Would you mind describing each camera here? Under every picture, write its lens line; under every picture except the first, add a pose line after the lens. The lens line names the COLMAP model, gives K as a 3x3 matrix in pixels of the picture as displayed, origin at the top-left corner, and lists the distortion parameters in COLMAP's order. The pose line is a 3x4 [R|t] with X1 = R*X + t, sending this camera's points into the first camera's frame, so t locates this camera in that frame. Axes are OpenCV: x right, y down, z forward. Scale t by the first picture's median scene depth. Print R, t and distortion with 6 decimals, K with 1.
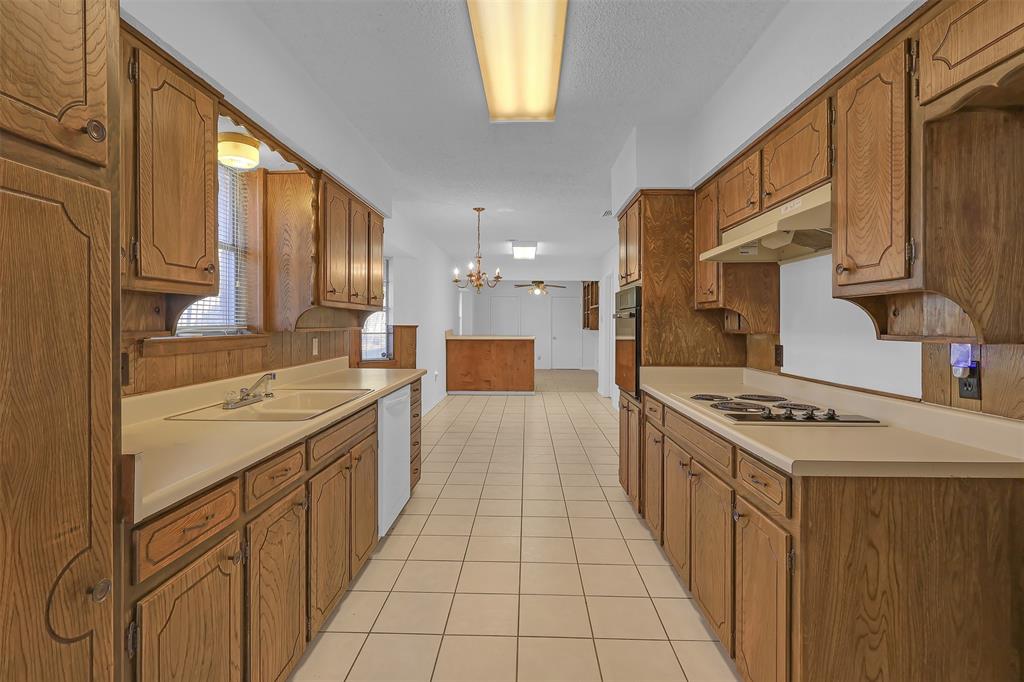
lens RADIAL K [[499.0, 0, 517.4], [0, 499.0, 325.7], [0, 0, 1]] dist [-0.002545, -0.000770]
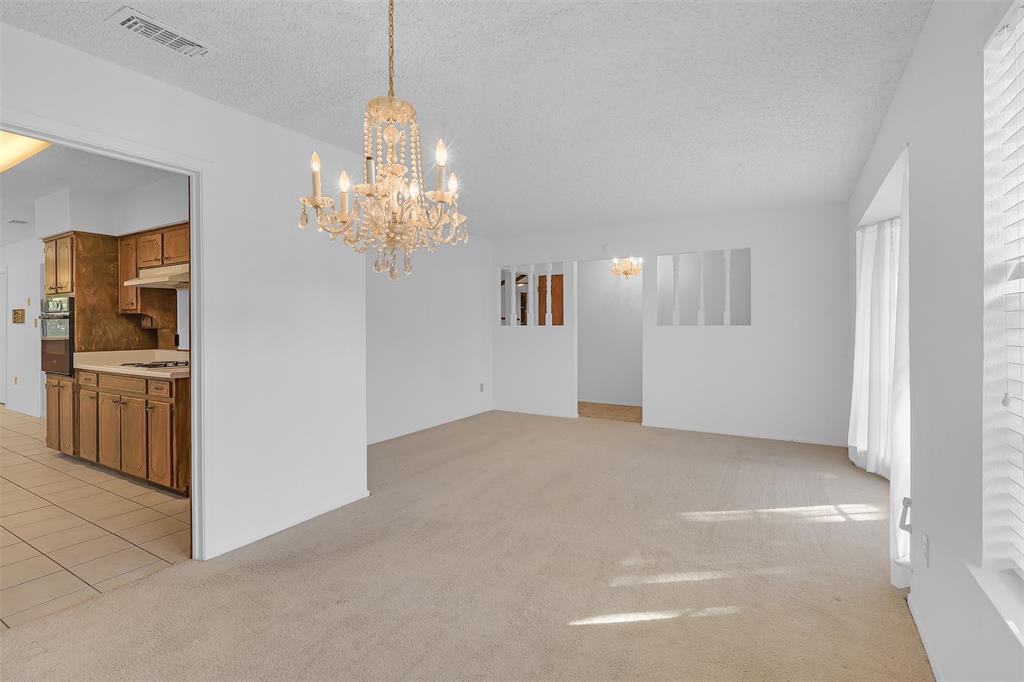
lens RADIAL K [[499.0, 0, 534.7], [0, 499.0, 326.4], [0, 0, 1]] dist [-0.002545, -0.000770]
pose [[0.490566, -0.008653, 0.871361, -0.387479], [0.005969, 0.999961, 0.006570, 0.004541], [-0.871383, 0.001978, 0.490599, -0.953315]]
